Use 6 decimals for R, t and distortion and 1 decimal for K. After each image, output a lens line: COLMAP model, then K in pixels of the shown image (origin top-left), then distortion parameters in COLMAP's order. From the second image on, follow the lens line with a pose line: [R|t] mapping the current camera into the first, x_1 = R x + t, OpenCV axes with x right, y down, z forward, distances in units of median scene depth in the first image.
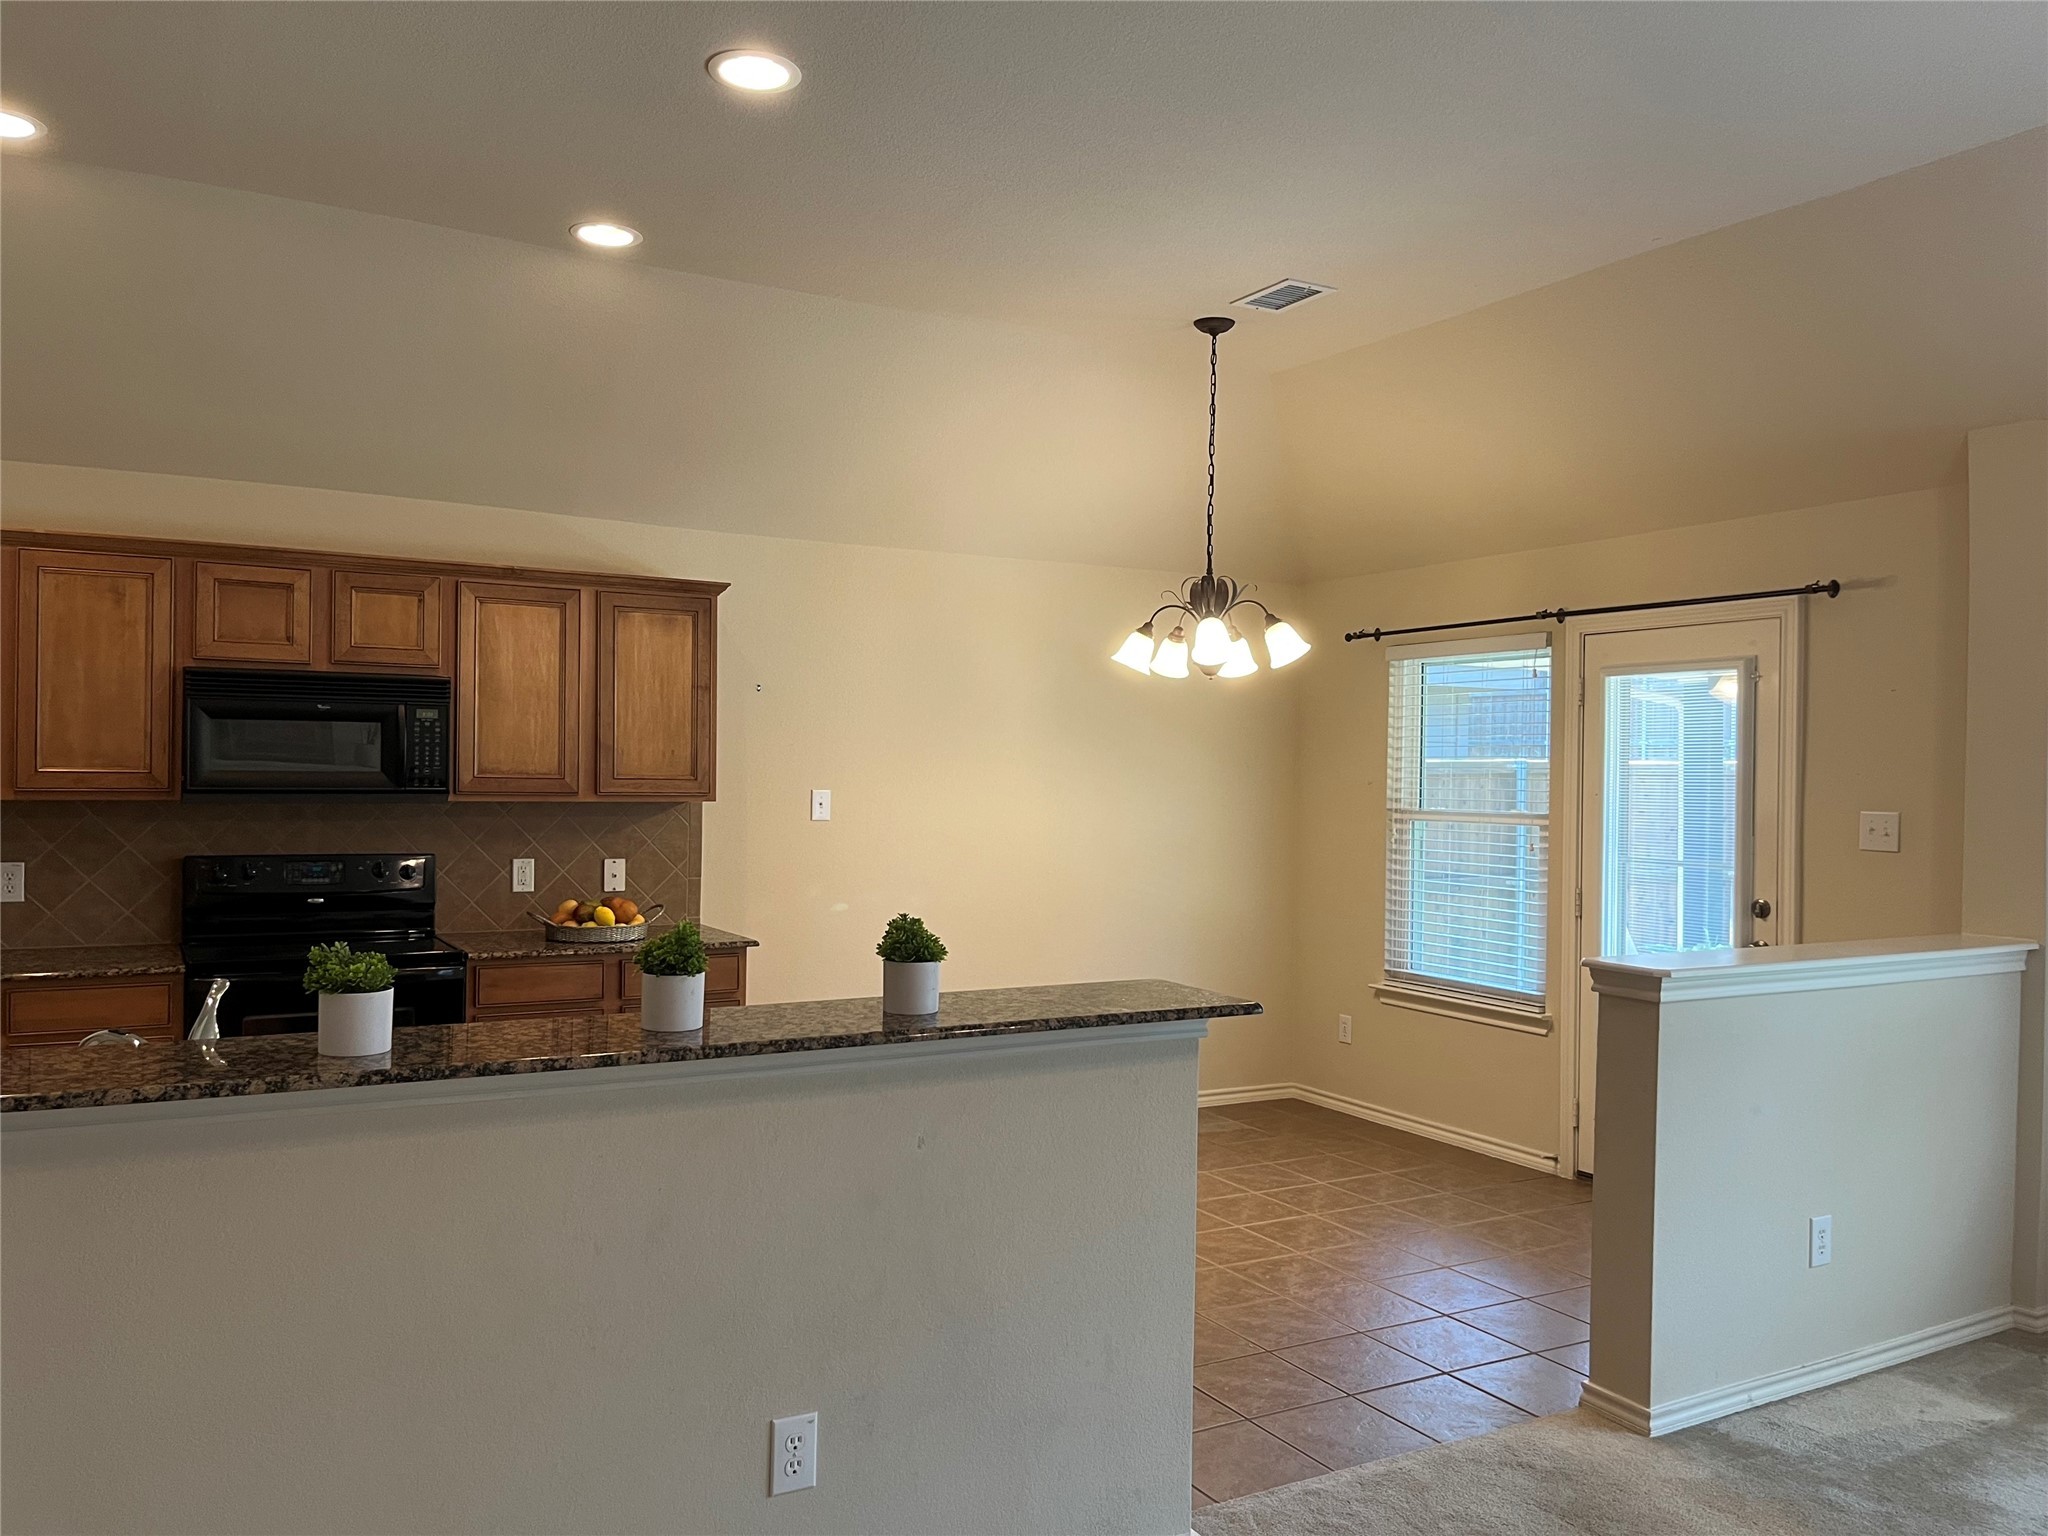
lens RADIAL K [[1548.2, 0, 1012.0], [0, 1548.2, 781.1], [0, 0, 1]] dist [0.075891, -0.112542]
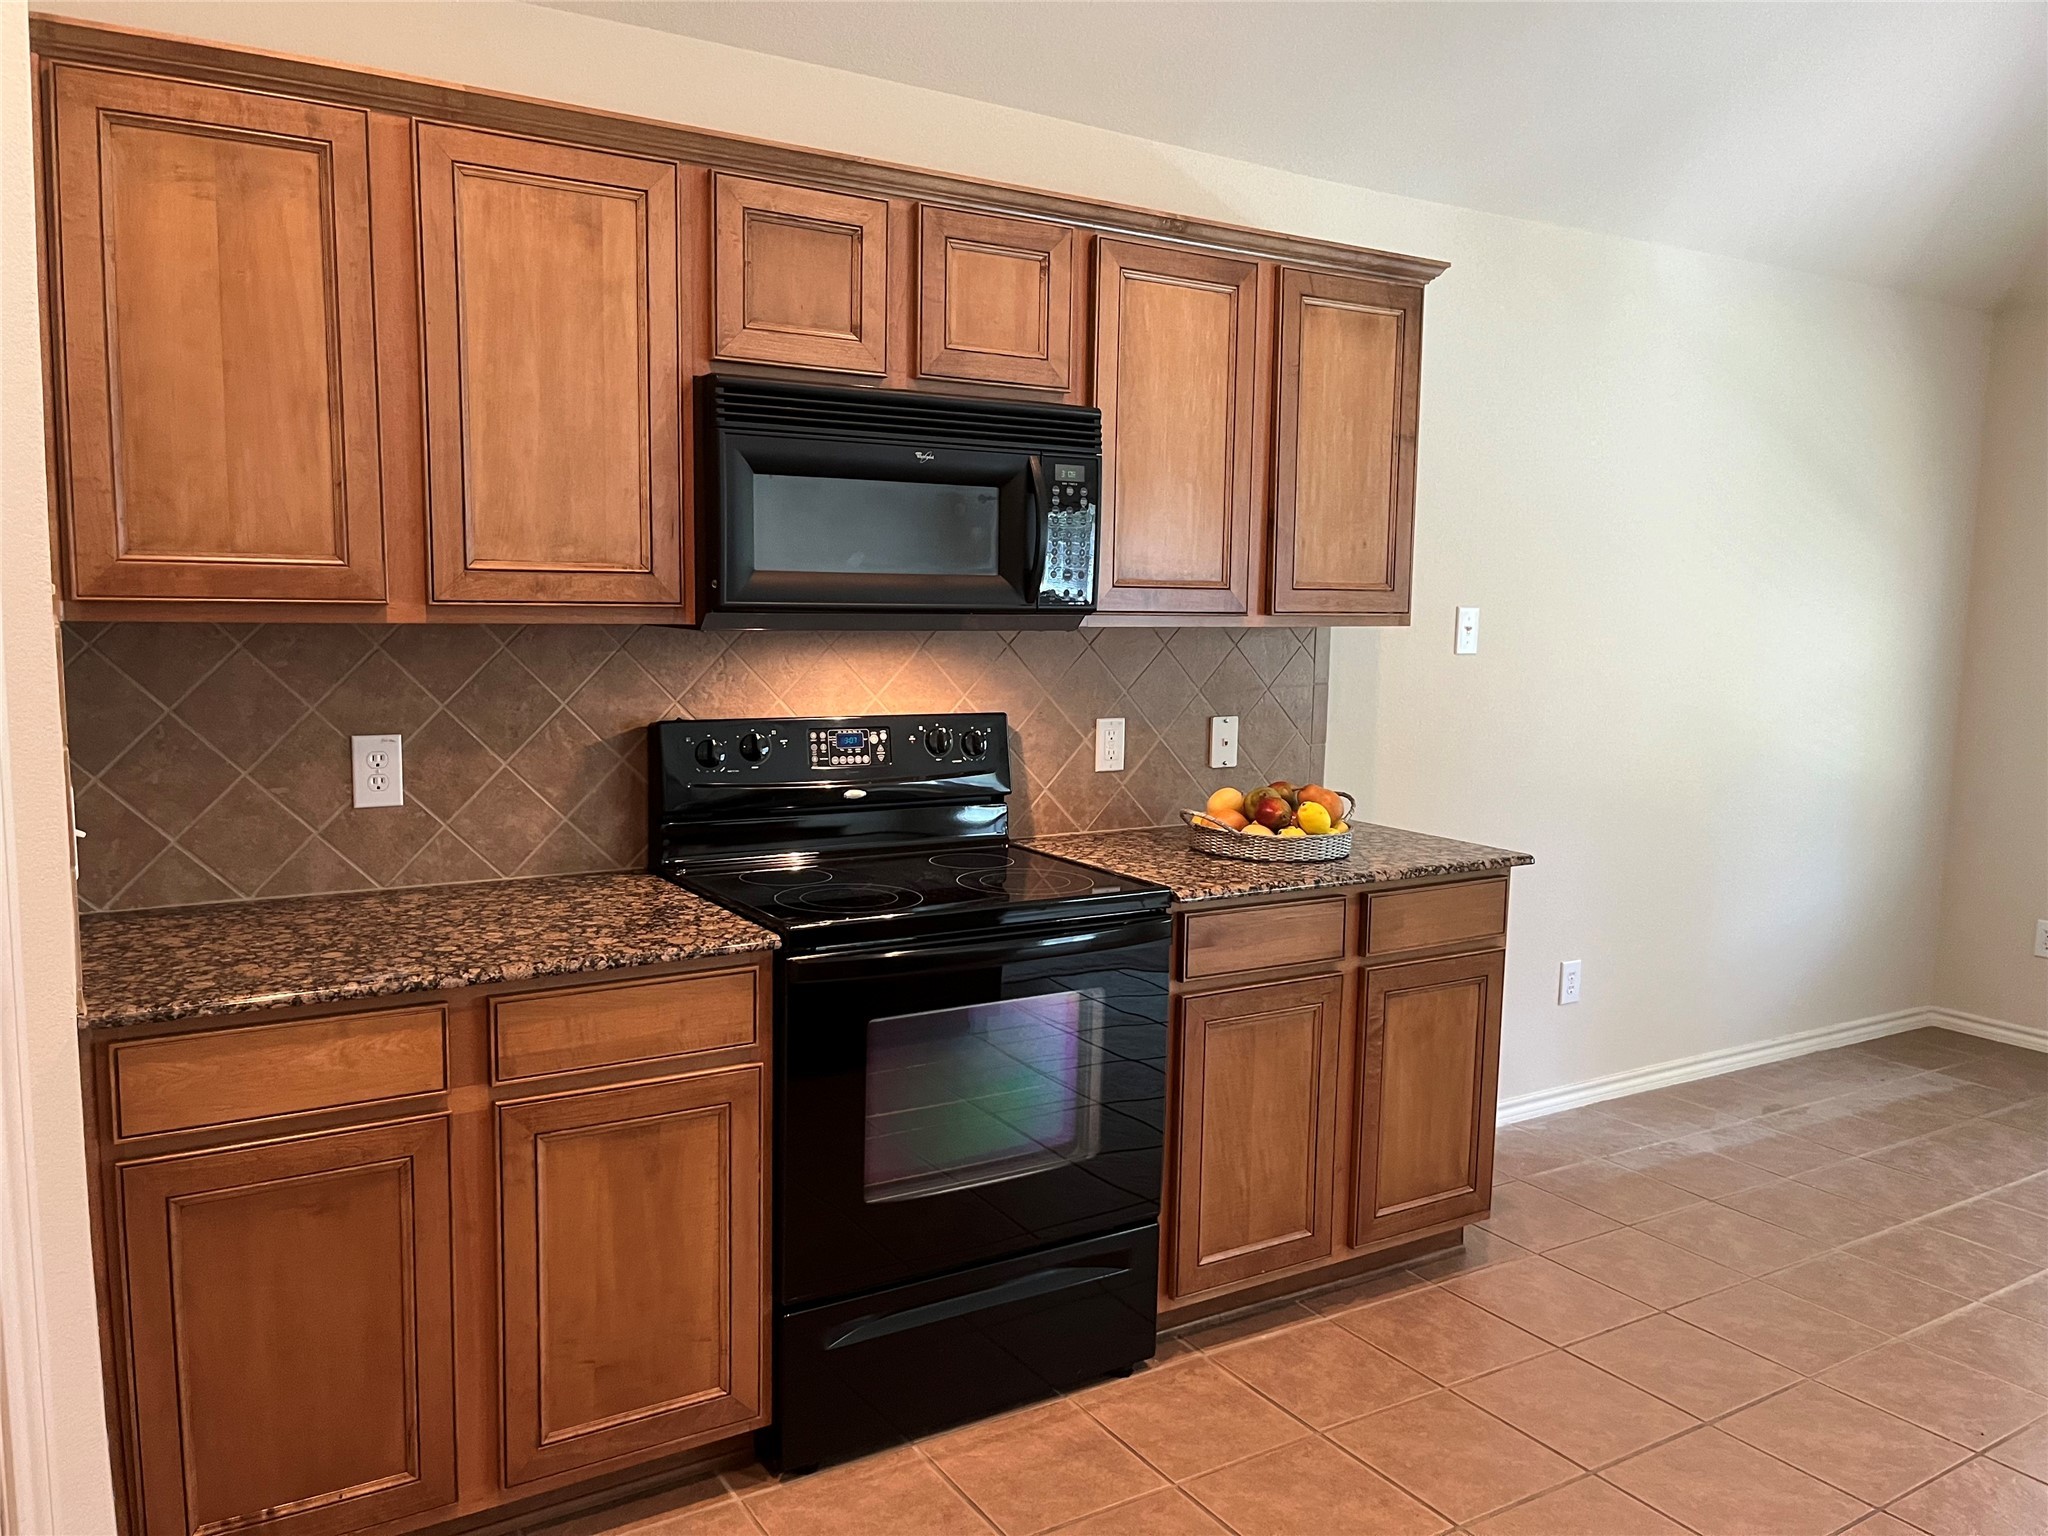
lens RADIAL K [[1574.4, 0, 1021.7], [0, 1574.4, 806.7], [0, 0, 1]] dist [0.008896, 0.001576]
pose [[0.999219, -0.001391, 0.039488, -0.416341], [-0.003898, 0.991036, 0.133536, 0.001275], [-0.039319, -0.133585, 0.990257, 0.416789]]
